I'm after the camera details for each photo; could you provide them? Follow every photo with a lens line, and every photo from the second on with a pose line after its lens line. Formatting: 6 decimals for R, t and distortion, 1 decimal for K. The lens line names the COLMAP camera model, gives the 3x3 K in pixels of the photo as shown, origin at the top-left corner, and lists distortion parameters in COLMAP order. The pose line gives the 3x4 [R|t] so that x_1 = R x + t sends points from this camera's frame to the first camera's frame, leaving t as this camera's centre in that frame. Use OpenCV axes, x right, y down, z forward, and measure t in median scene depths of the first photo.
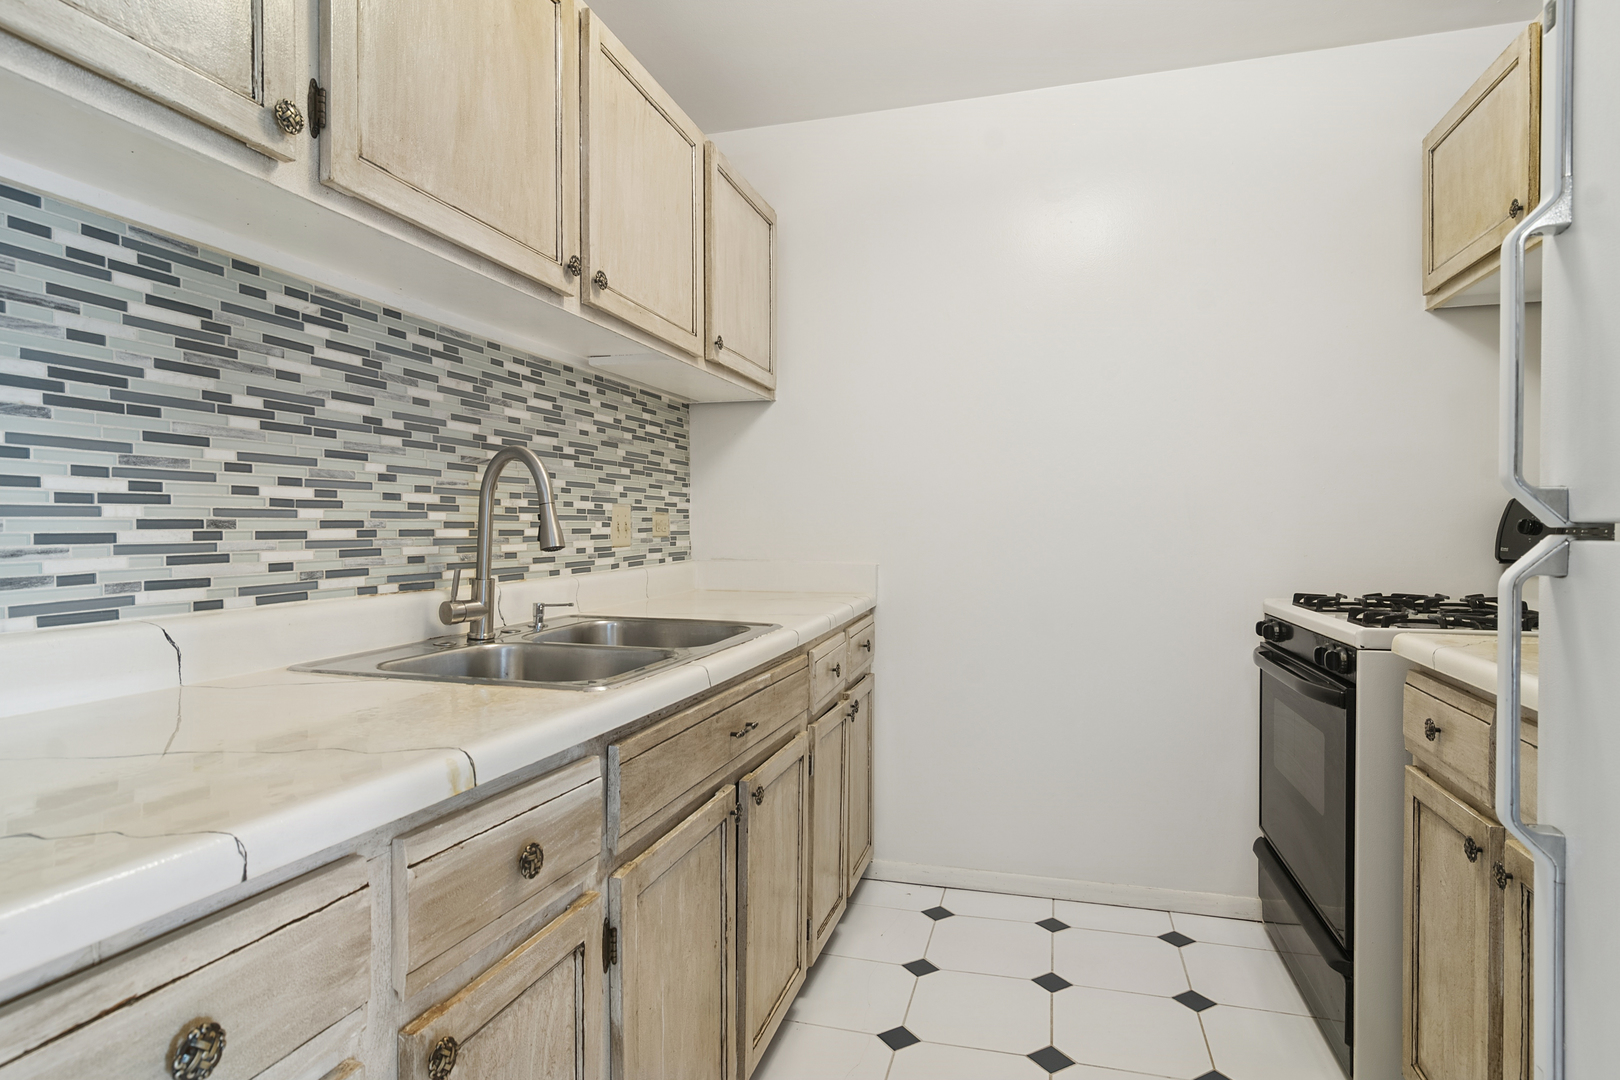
lens RADIAL K [[886.6, 0, 808.4], [0, 886.6, 530.0], [0, 0, 1]] dist [0.004866, -0.000466]
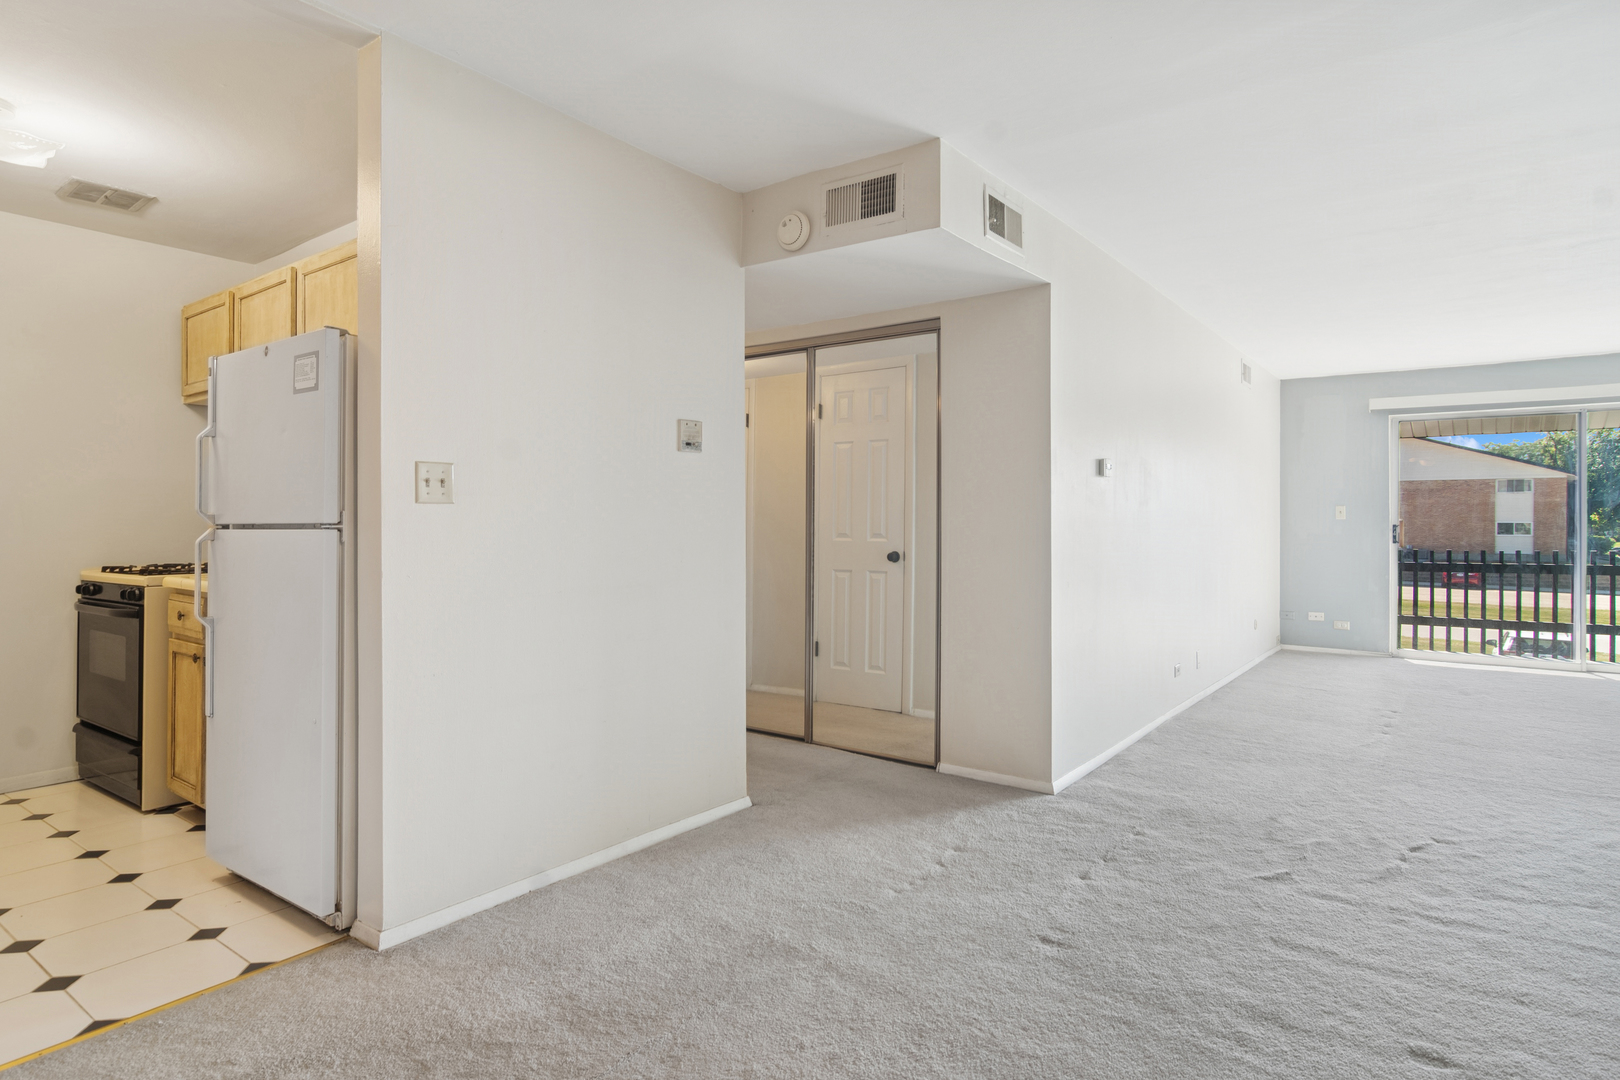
lens RADIAL K [[886.6, 0, 808.9], [0, 886.6, 524.1], [0, 0, 1]] dist [0.004866, -0.000466]
pose [[0.360011, 0.002162, 0.932945, -0.681989], [0.003202, 0.999989, -0.003553, 0.004967], [-0.932942, 0.004266, 0.360000, -1.070544]]
